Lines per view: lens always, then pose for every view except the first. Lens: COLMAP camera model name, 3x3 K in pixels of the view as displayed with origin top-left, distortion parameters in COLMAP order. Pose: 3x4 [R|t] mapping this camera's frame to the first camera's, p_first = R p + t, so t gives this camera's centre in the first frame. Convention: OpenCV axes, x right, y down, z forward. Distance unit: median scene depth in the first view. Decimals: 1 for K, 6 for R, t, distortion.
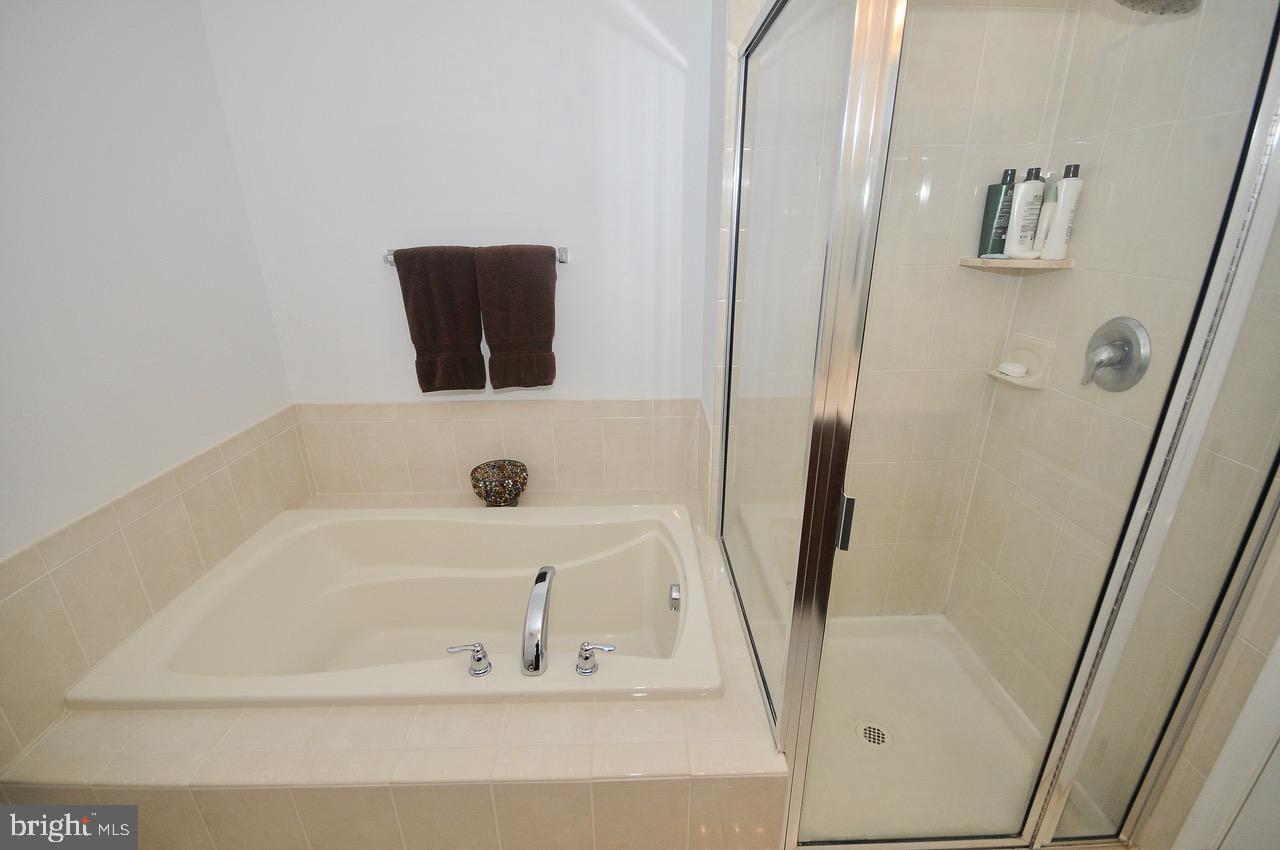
lens RADIAL K [[574.7, 0, 651.7], [0, 574.7, 444.3], [0, 0, 1]] dist [0.012951, -0.013521]
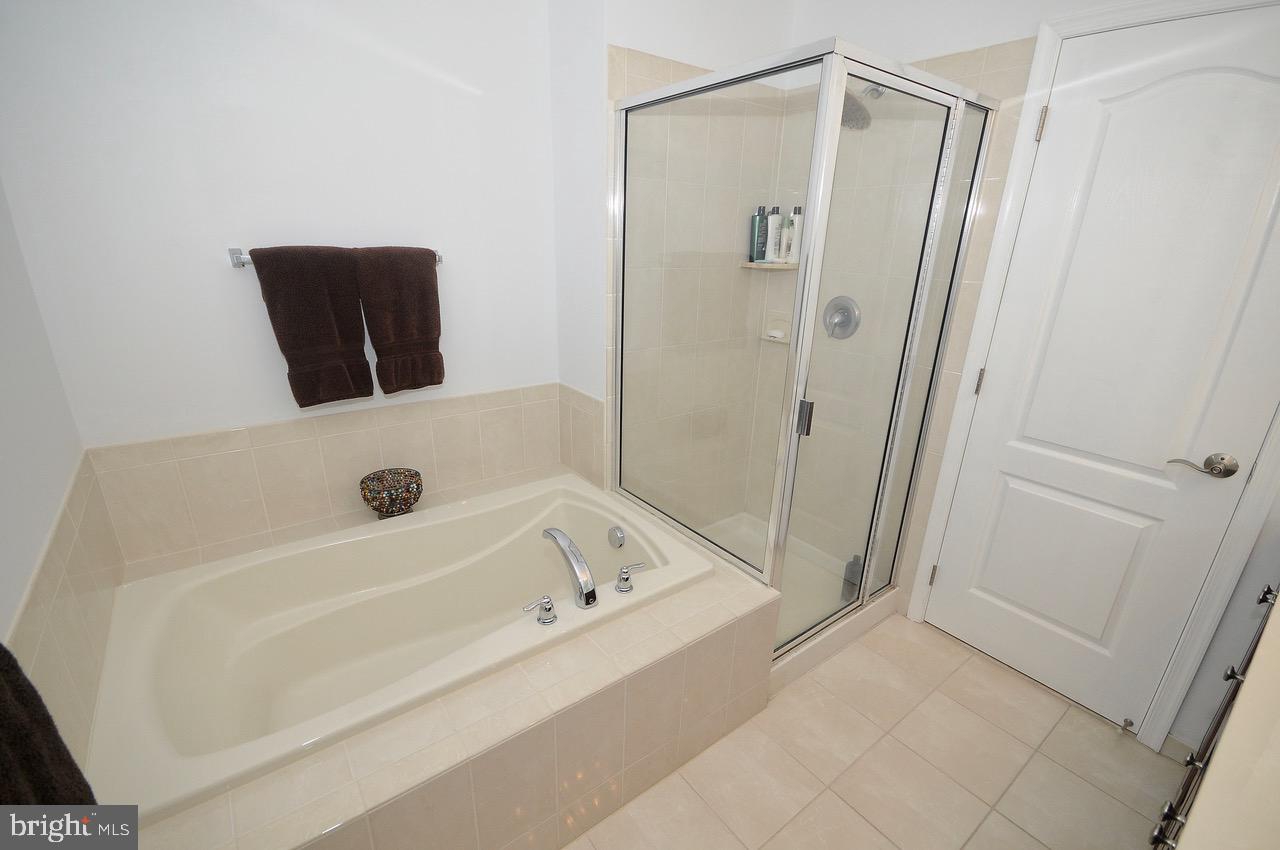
lens RADIAL K [[574.7, 0, 651.7], [0, 574.7, 444.3], [0, 0, 1]] dist [0.012951, -0.013521]
pose [[0.799601, -0.176238, 0.574089, -0.507923], [0.181338, 0.982202, 0.048954, 0.022079], [-0.572499, 0.064961, 0.817328, -0.052094]]
